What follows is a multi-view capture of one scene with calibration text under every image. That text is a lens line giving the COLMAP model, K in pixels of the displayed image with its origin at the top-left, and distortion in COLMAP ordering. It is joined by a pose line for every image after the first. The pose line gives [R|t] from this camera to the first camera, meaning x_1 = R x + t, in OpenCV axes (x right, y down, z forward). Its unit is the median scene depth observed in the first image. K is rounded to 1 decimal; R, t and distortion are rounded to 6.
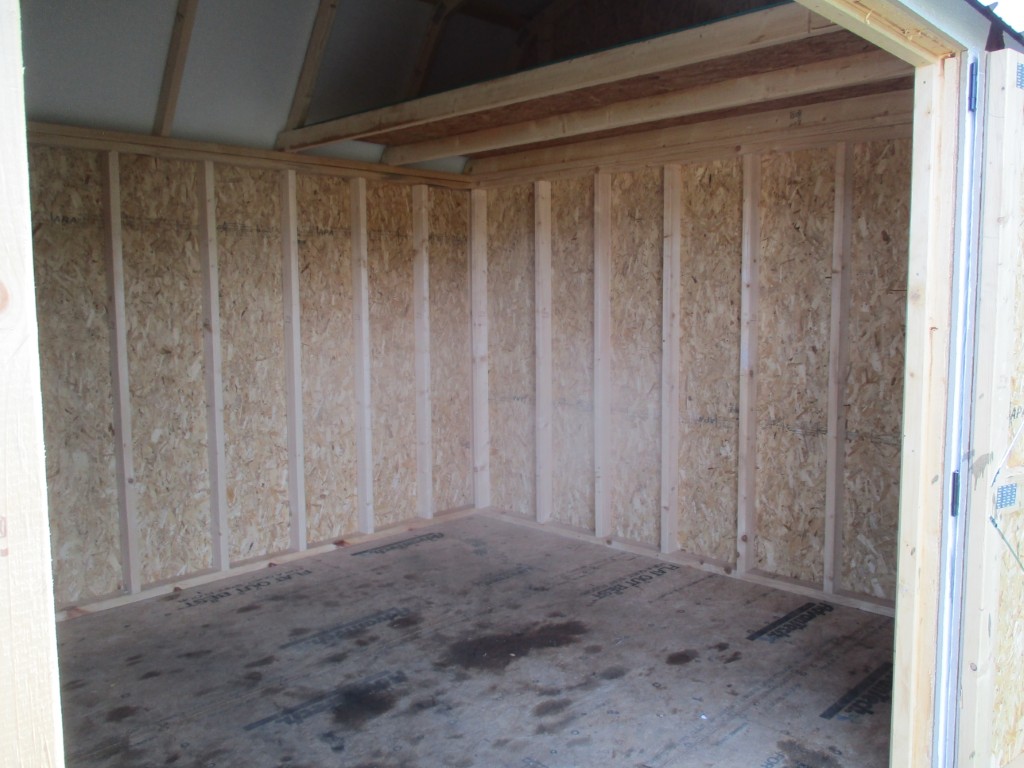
lens RADIAL K [[859.4, 0, 519.1], [0, 859.4, 369.1], [0, 0, 1]] dist [-0.027703, 0.019622]
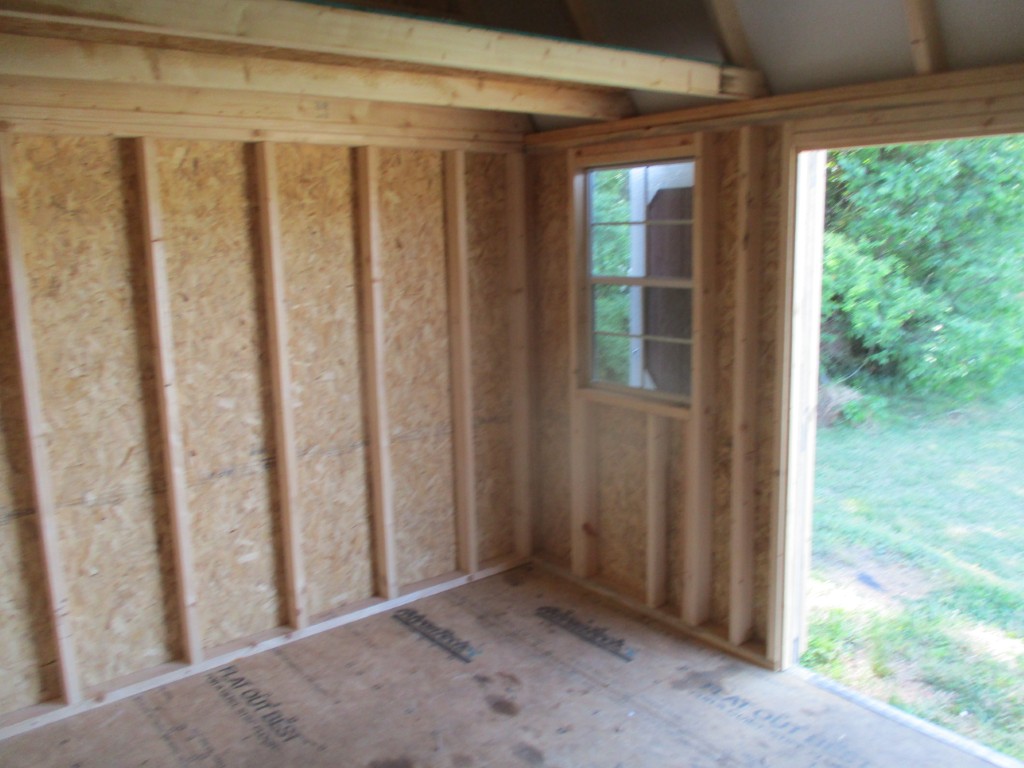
lens RADIAL K [[859.4, 0, 519.1], [0, 859.4, 369.1], [0, 0, 1]] dist [-0.027703, 0.019622]
pose [[0.127766, -0.161868, 0.978506, -0.520918], [0.108389, 0.982962, 0.148453, -0.127478], [-0.985864, 0.087092, 0.143134, 0.638872]]
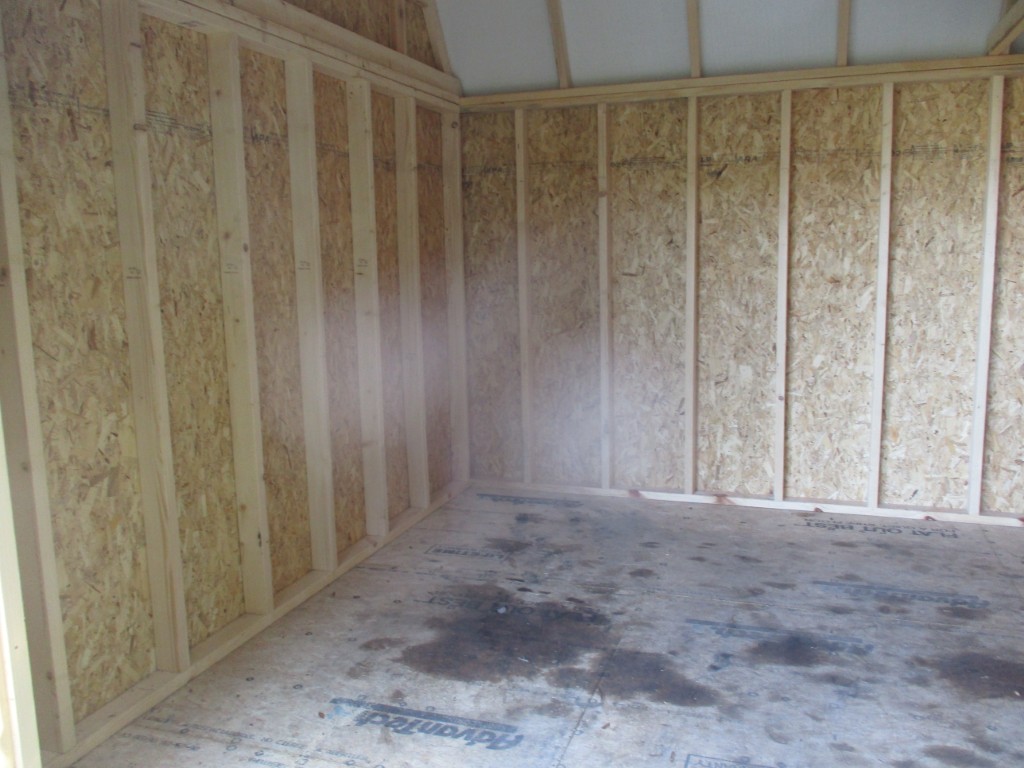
lens RADIAL K [[859.4, 0, 519.1], [0, 859.4, 369.1], [0, 0, 1]] dist [-0.027703, 0.019622]
pose [[0.419648, 0.128811, -0.898500, 0.353822], [-0.065538, 0.991596, 0.111548, -0.005039], [0.905318, 0.012075, 0.424564, 0.220176]]
